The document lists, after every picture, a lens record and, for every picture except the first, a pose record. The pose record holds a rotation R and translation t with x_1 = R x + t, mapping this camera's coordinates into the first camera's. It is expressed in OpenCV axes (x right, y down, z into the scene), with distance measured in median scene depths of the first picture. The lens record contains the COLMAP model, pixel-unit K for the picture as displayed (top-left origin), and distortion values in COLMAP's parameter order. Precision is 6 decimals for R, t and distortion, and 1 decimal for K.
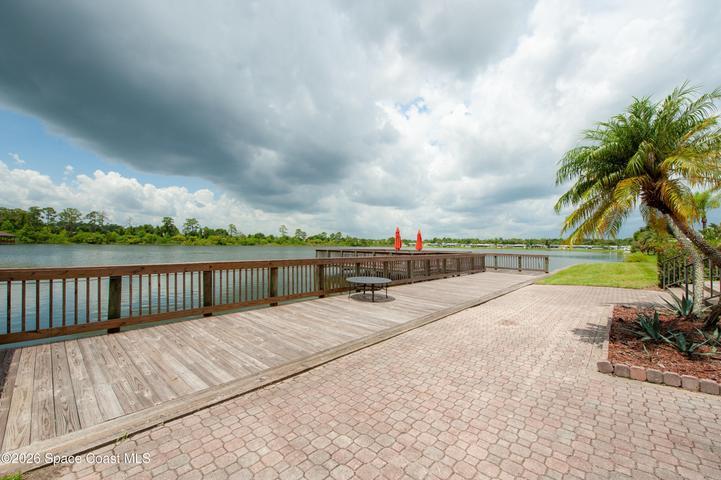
lens RADIAL K [[292.2, 0, 356.0], [0, 292.2, 249.7], [0, 0, 1]] dist [-0.000127, -0.000089]
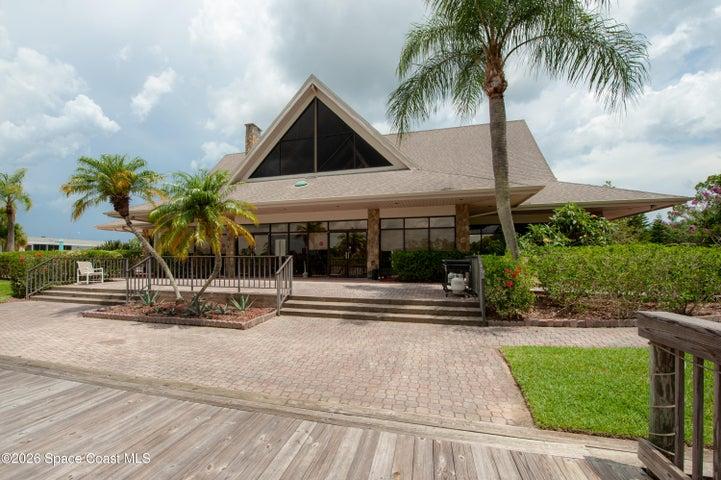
lens RADIAL K [[292.2, 0, 356.0], [0, 292.2, 249.7], [0, 0, 1]] dist [-0.000127, -0.000089]
pose [[-0.473128, 0.022641, 0.880703, -1.189111], [0.007659, 0.999738, -0.021586, -0.016467], [-0.880960, -0.003468, -0.473177, 1.442137]]
